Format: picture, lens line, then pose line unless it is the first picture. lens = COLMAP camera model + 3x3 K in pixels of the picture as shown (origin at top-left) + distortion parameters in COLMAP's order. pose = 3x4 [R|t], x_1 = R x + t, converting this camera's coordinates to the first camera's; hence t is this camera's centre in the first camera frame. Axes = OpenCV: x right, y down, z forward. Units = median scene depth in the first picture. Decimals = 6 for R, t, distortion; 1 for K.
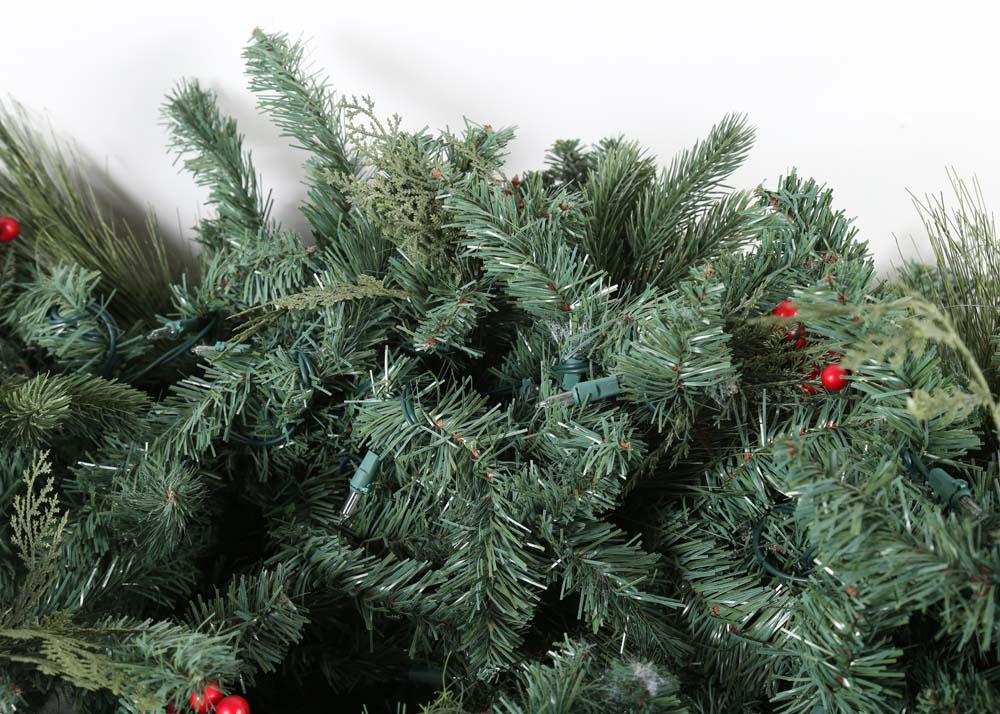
lens RADIAL K [[1640.9, 0, 501.0], [0, 1640.9, 365.4], [0, 0, 1]] dist [0.134069, 0.000000]
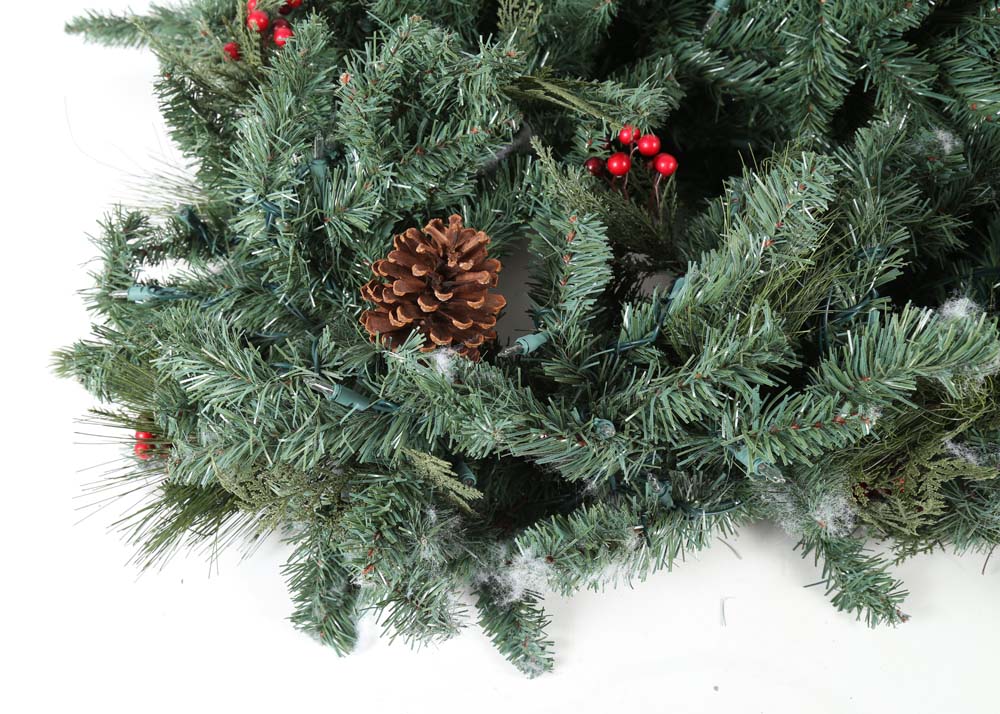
lens RADIAL K [[969.7, 0, 461.4], [0, 969.7, 360.5], [0, 0, 1]] dist [-0.007553, 0.000000]
pose [[0.986466, 0.101222, -0.128993, -0.176843], [-0.051202, 0.937527, 0.344123, 0.087155], [0.155767, -0.332861, 0.930022, 0.069210]]
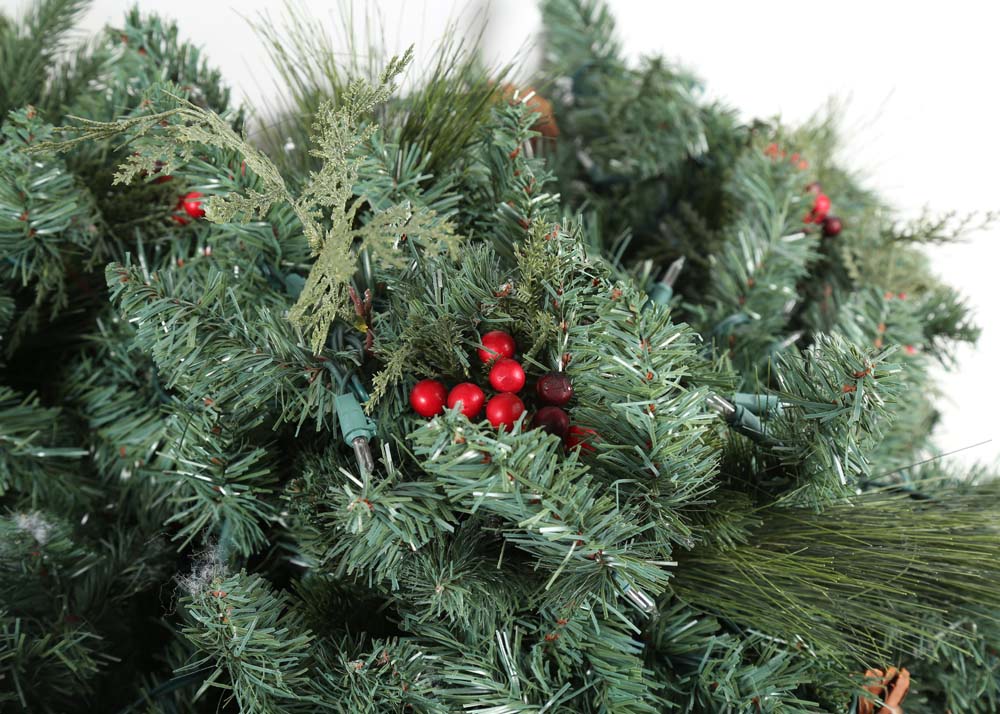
lens RADIAL K [[1640.9, 0, 500.2], [0, 1640.9, 349.1], [0, 0, 1]] dist [0.134069, 0.000000]
pose [[0.960932, -0.172679, 0.216313, 0.141129], [0.158708, 0.984038, 0.080508, 0.041288], [-0.226762, -0.043032, 0.972999, -0.032431]]
